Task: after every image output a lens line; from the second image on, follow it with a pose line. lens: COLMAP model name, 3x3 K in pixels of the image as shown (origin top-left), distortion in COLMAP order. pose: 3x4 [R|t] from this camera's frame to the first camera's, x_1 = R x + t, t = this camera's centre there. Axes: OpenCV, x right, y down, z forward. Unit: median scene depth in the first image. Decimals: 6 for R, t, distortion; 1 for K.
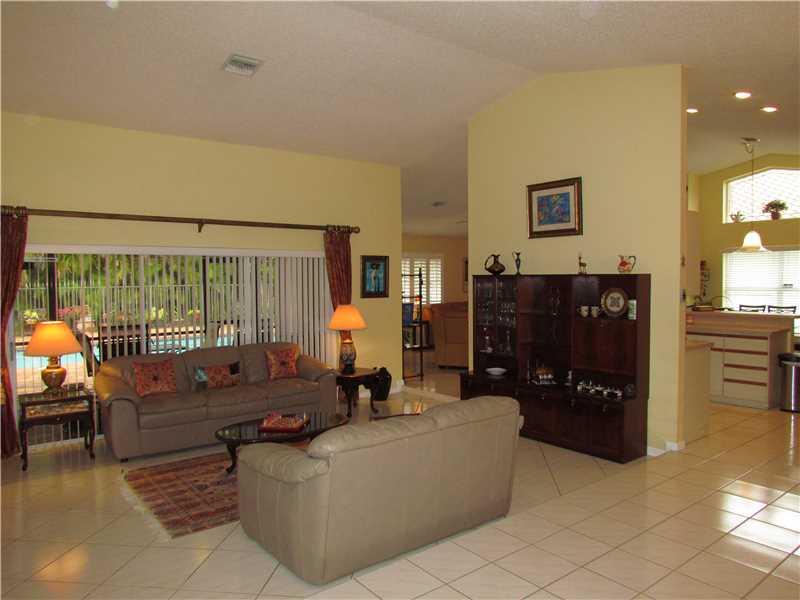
lens RADIAL K [[572.2, 0, 401.4], [0, 572.2, 297.1], [0, 0, 1]] dist [-0.031913, 0.007565]
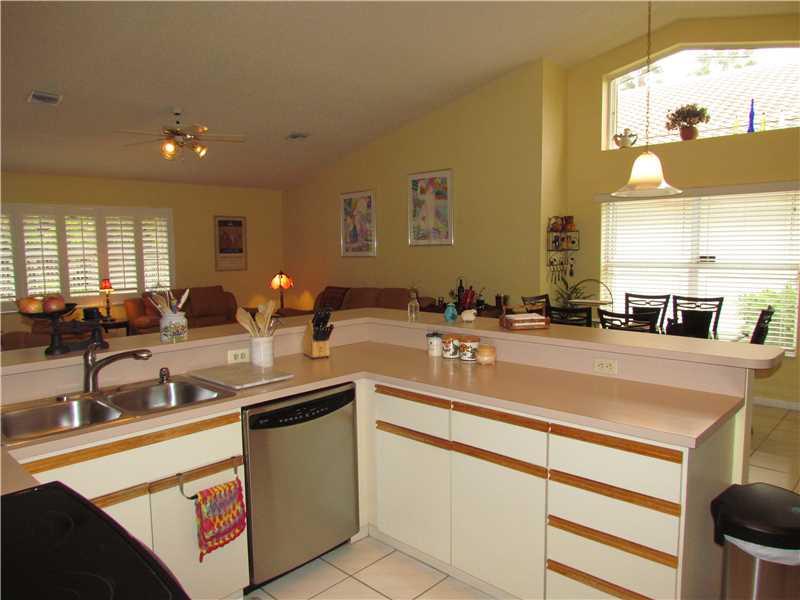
lens RADIAL K [[572.2, 0, 398.4], [0, 572.2, 297.0], [0, 0, 1]] dist [-0.031913, 0.007565]
pose [[0.991114, -0.015902, 0.132060, 0.505169], [0.008858, 0.998515, 0.053756, -0.025751], [-0.132719, -0.052108, 0.989783, 0.795067]]
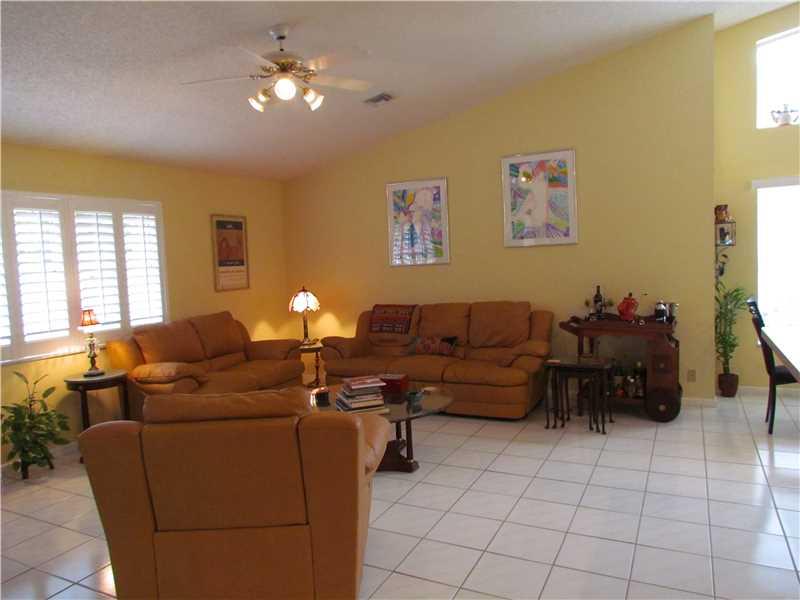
lens RADIAL K [[572.2, 0, 406.2], [0, 572.2, 299.3], [0, 0, 1]] dist [-0.031913, 0.007565]
pose [[0.909283, -0.063058, 0.411375, 0.133669], [0.049777, 0.997837, 0.042930, -0.031026], [-0.413192, -0.018558, 0.910455, 1.197909]]
